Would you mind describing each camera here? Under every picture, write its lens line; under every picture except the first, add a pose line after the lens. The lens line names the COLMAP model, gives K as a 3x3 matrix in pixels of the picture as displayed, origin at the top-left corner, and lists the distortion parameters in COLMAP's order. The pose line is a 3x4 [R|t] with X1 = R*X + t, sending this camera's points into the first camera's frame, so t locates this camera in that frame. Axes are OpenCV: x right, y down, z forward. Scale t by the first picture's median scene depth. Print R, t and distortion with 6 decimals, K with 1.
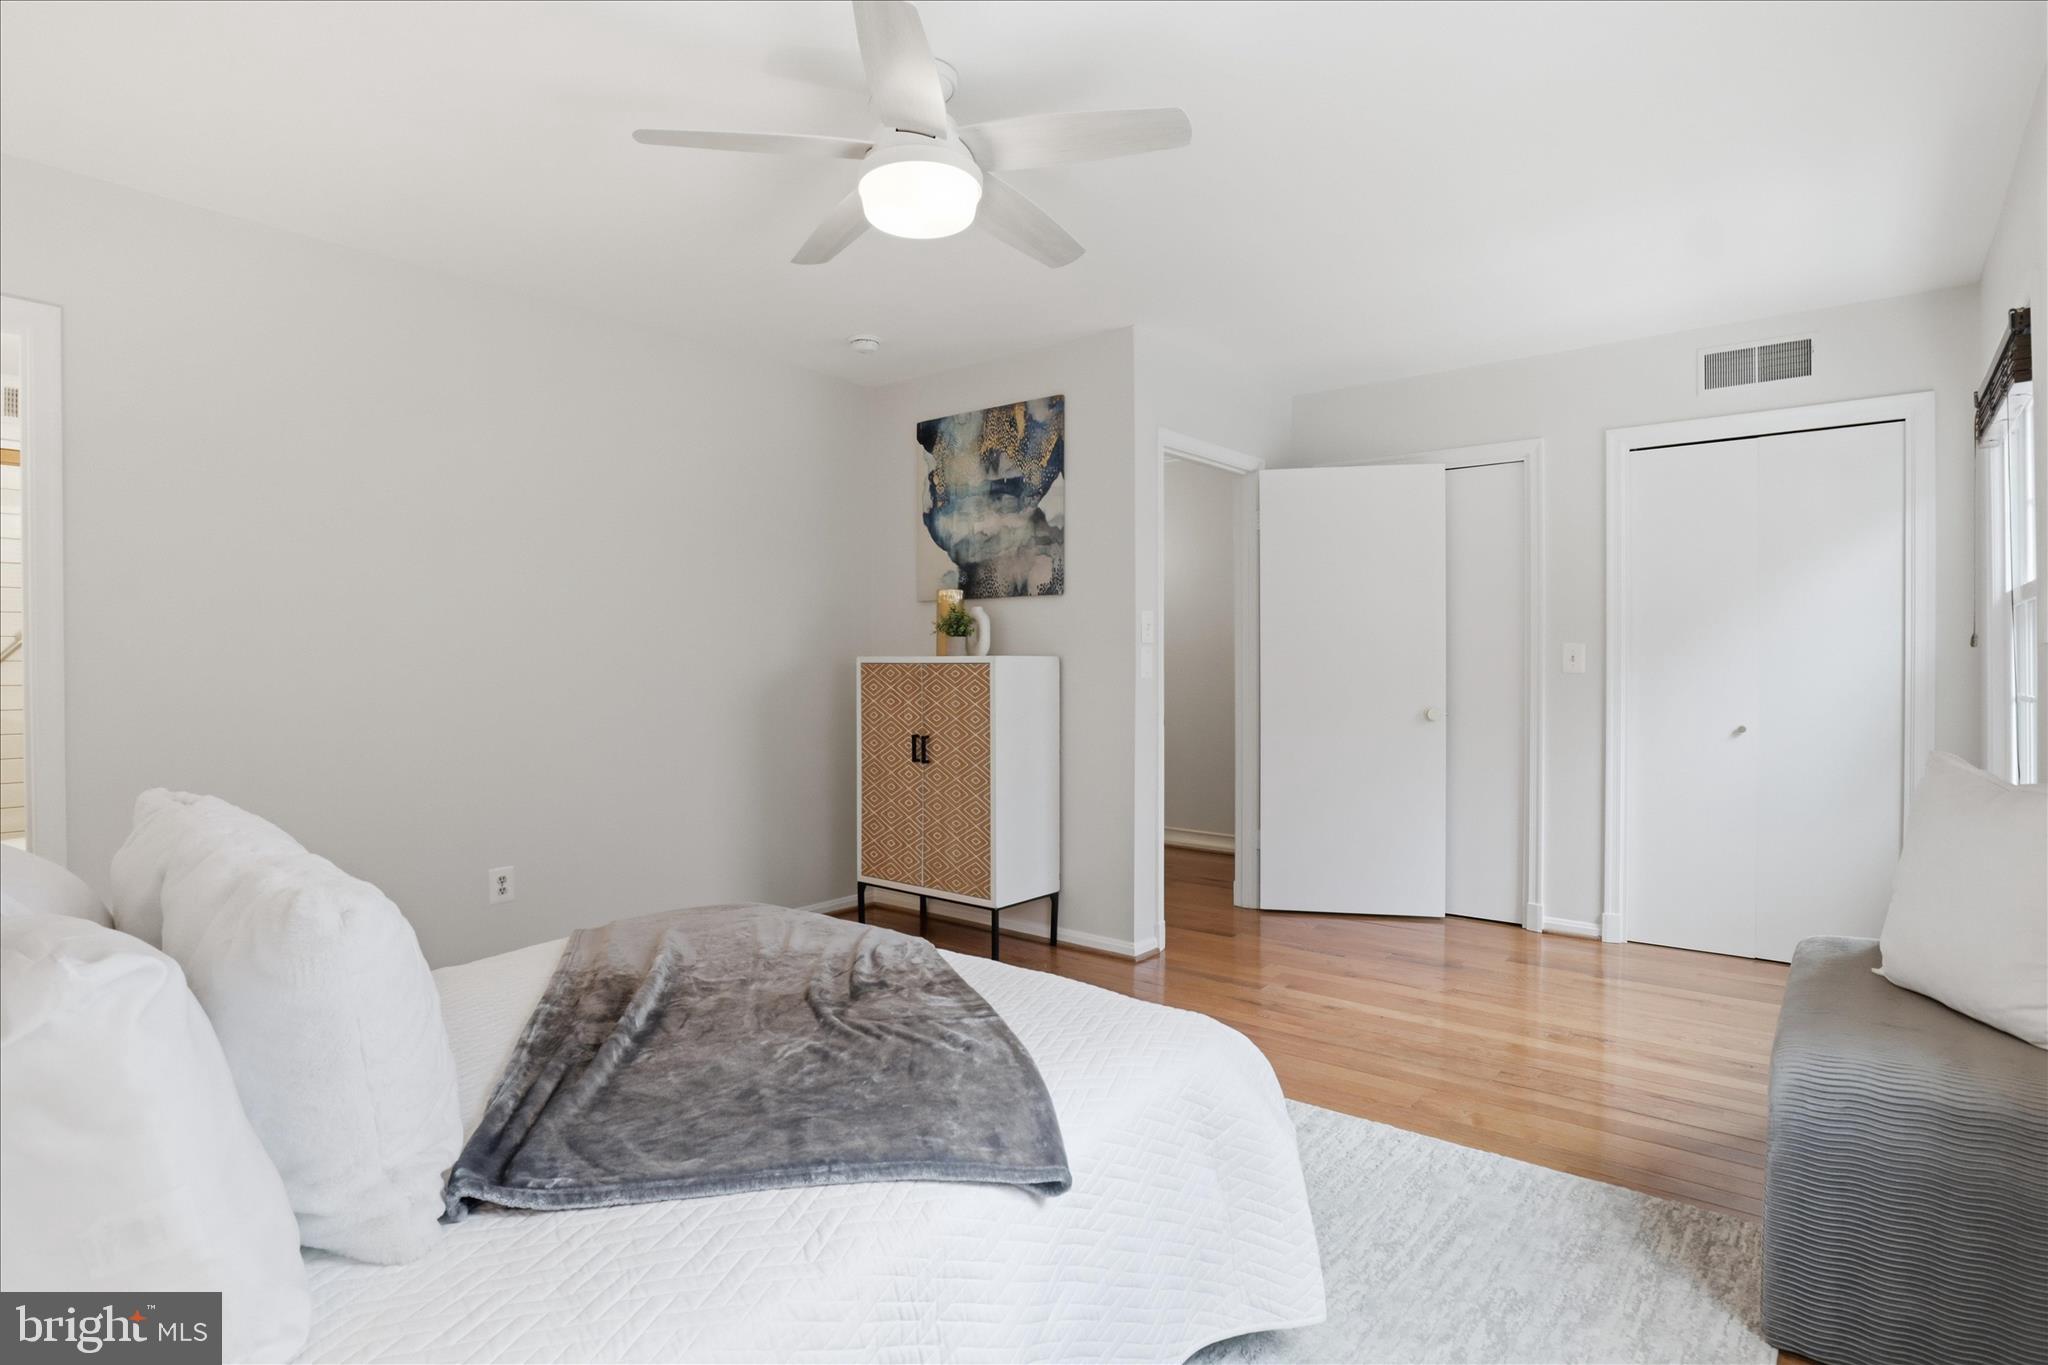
lens RADIAL K [[1058.5, 0, 1019.9], [0, 1058.5, 674.4], [0, 0, 1]] dist [-0.036456, 0.012617]
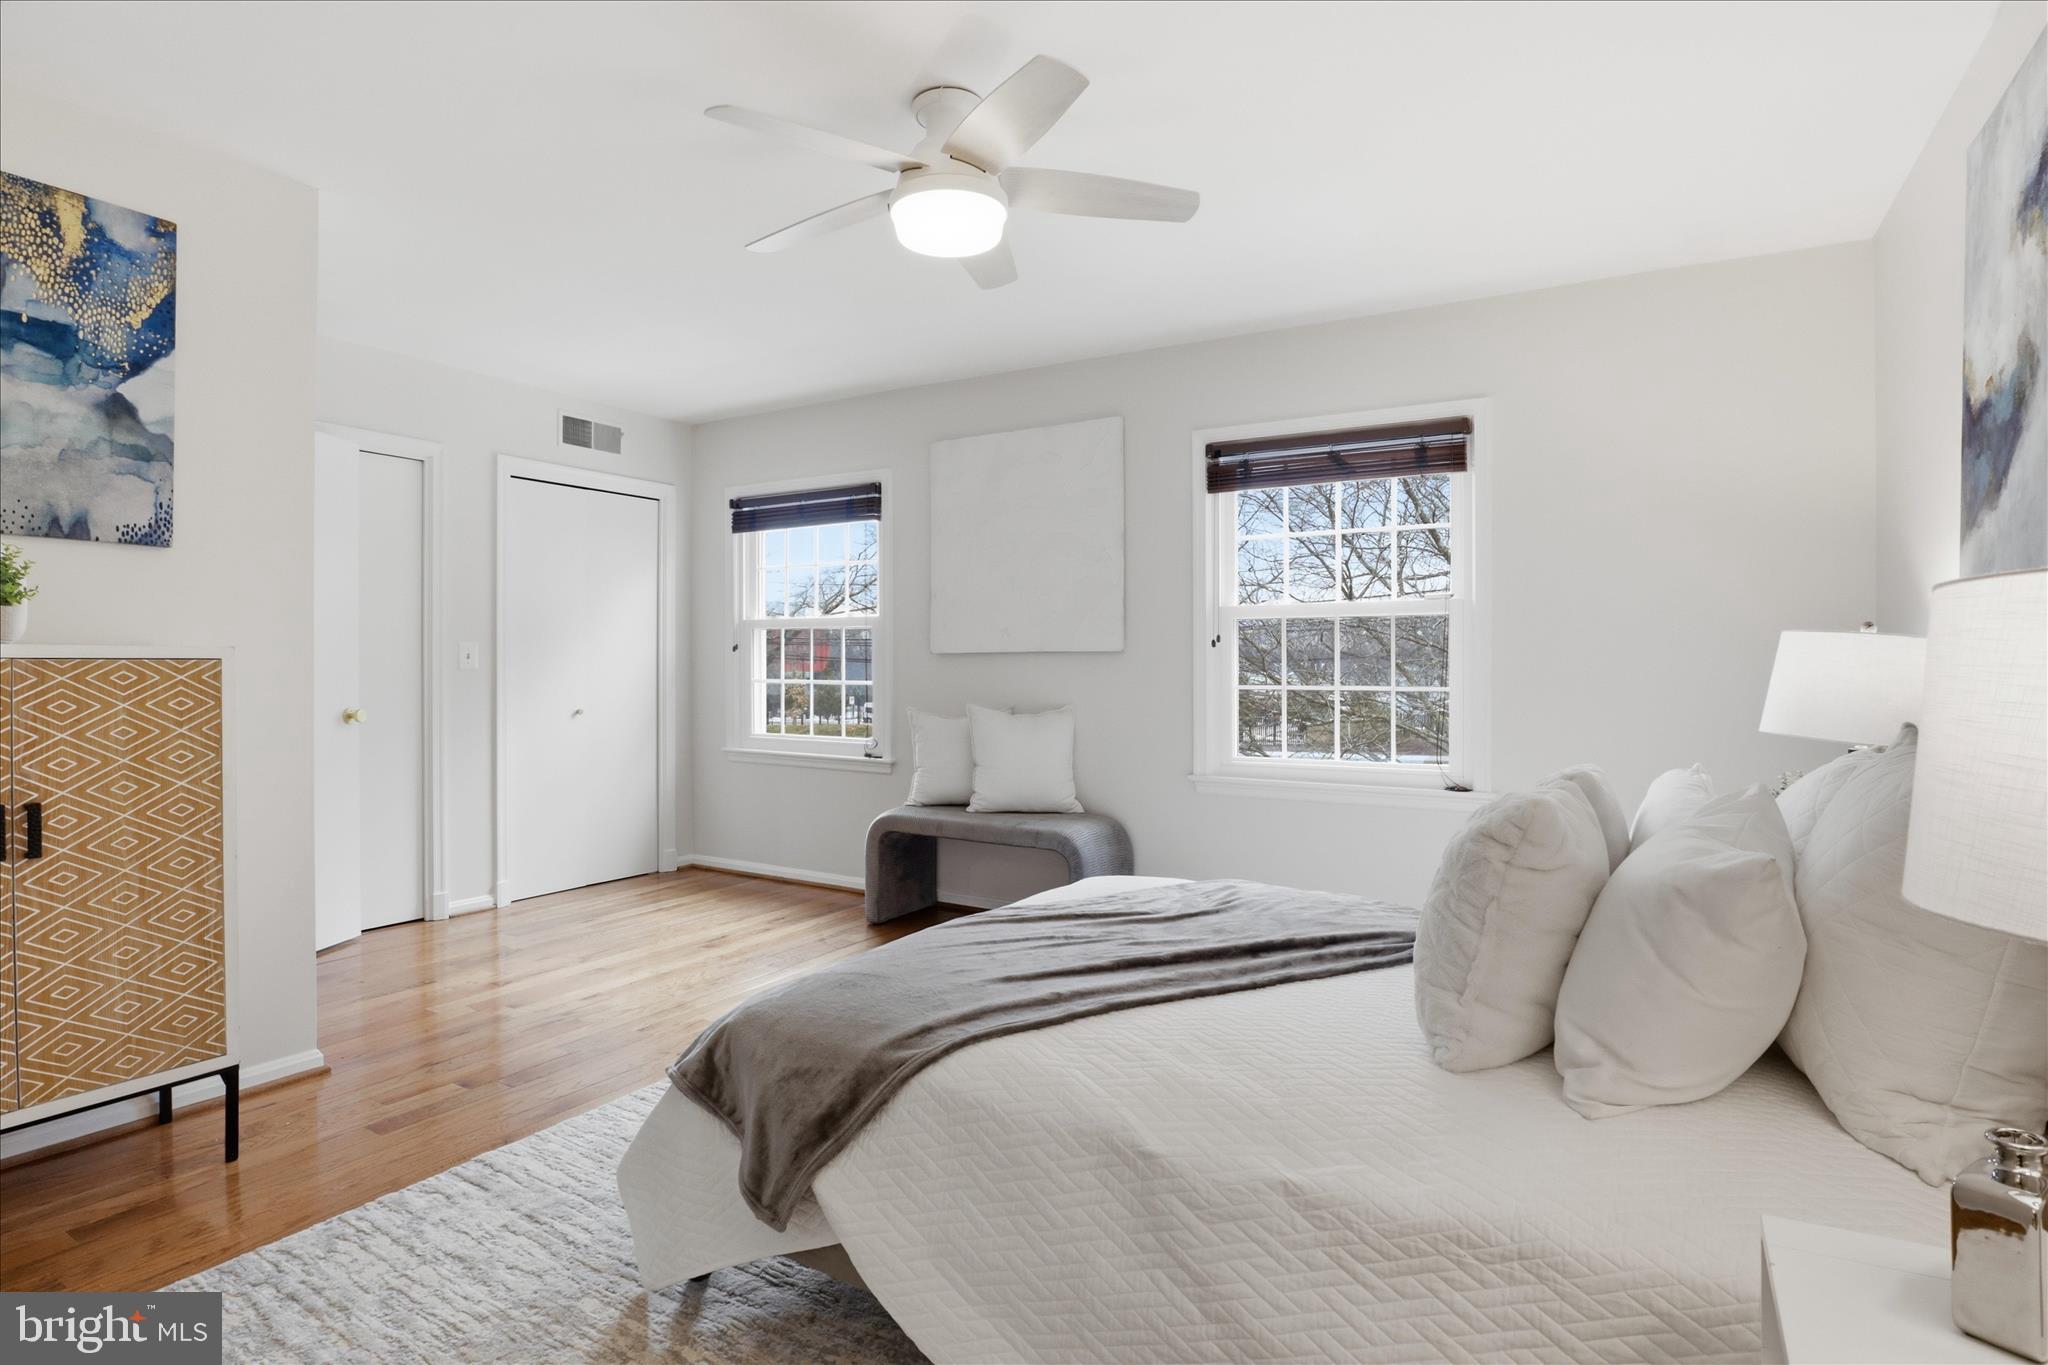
lens RADIAL K [[1058.5, 0, 1021.6], [0, 1058.5, 674.3], [0, 0, 1]] dist [-0.036456, 0.012617]
pose [[-0.142989, -0.010585, 0.989668, -0.627417], [0.004307, 0.999927, 0.011318, -0.006198], [-0.989715, 0.005881, -0.142933, 0.592617]]
